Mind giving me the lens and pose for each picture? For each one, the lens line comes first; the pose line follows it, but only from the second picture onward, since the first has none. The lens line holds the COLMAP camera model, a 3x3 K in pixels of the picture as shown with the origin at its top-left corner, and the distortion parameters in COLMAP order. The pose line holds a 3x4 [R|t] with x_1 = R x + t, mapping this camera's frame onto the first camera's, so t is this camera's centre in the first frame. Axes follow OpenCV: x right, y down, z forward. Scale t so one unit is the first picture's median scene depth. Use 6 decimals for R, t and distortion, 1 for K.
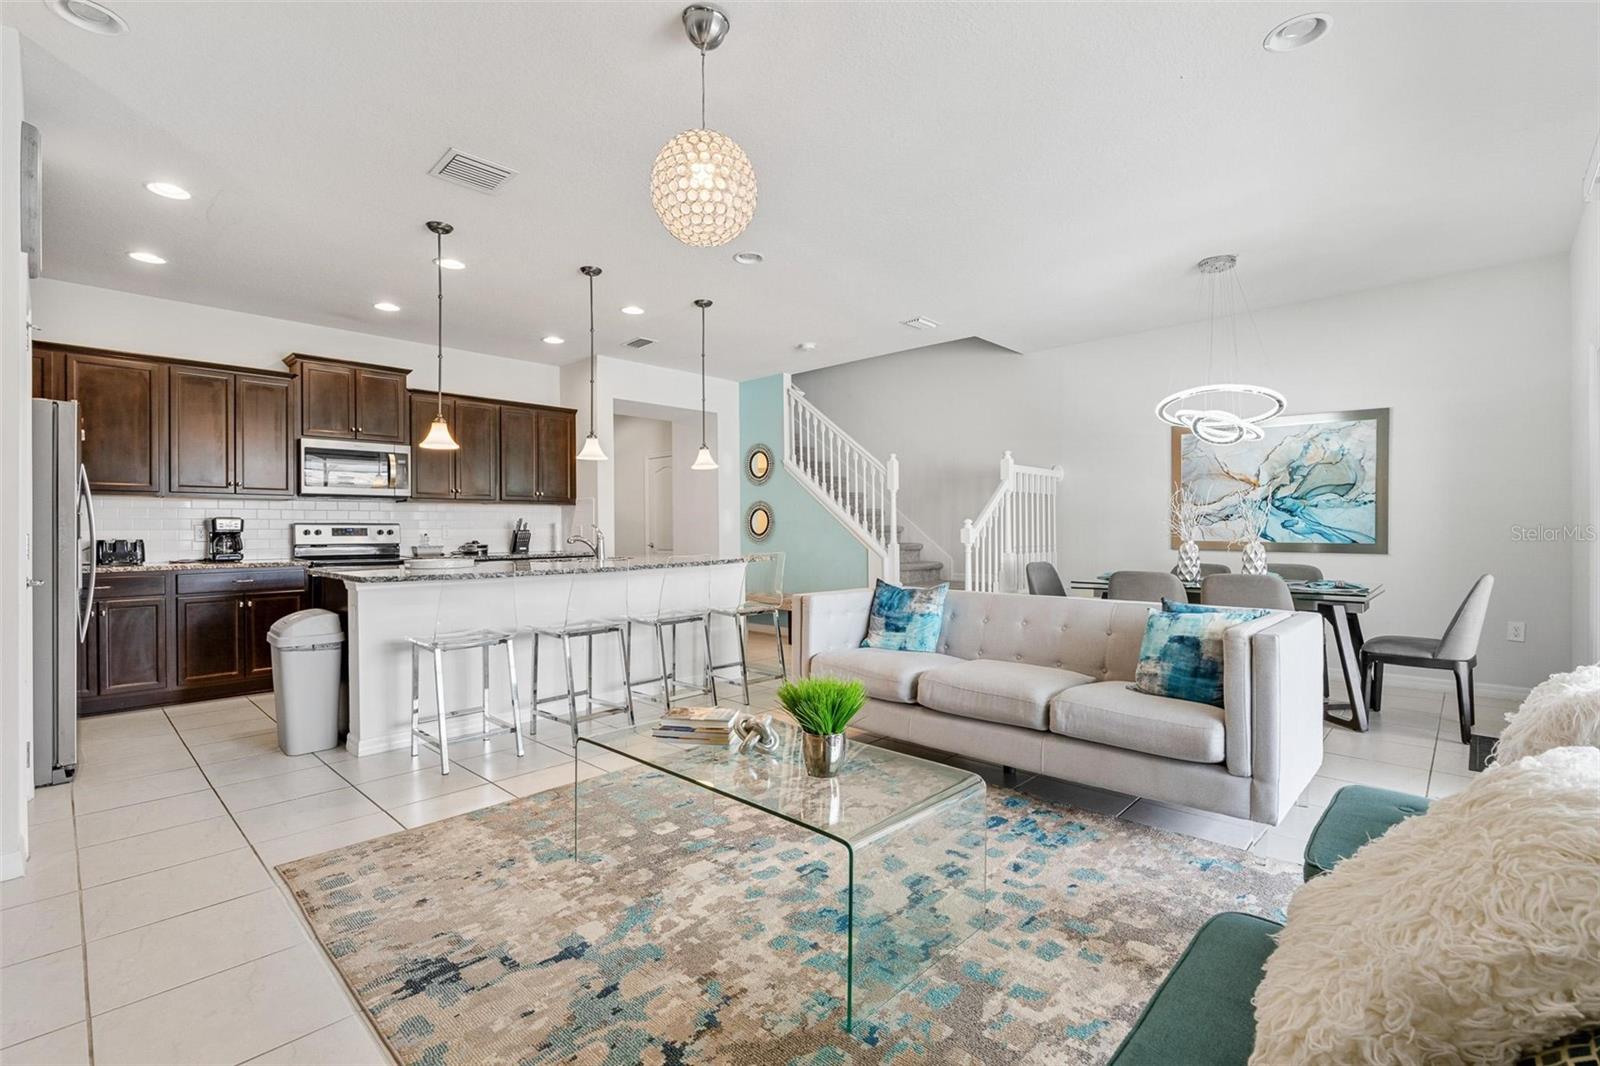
lens RADIAL K [[716.4, 0, 792.0], [0, 716.4, 531.8], [0, 0, 1]] dist [-0.013435, 0.003045]
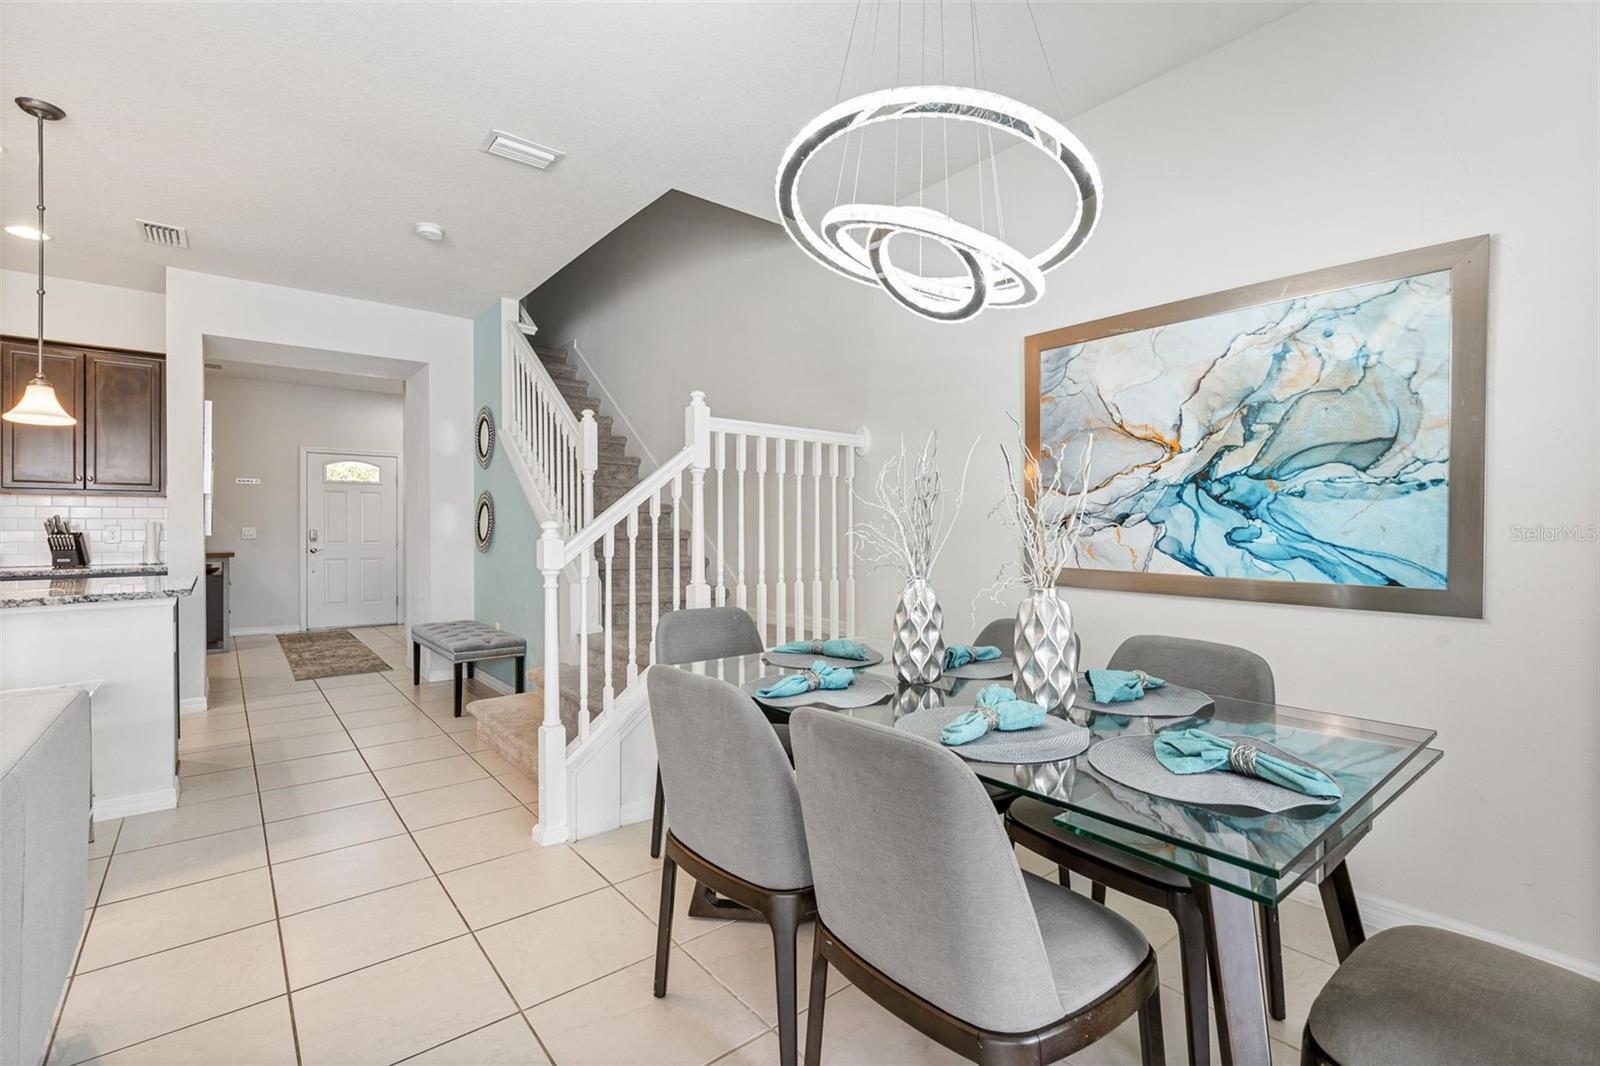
lens RADIAL K [[716.4, 0, 794.9], [0, 716.4, 527.6], [0, 0, 1]] dist [-0.013435, 0.003045]
pose [[0.992545, 0.006492, -0.121708, 0.497168], [-0.006914, 0.999971, -0.003044, -0.013433], [0.121685, 0.003863, 0.992561, 0.553627]]
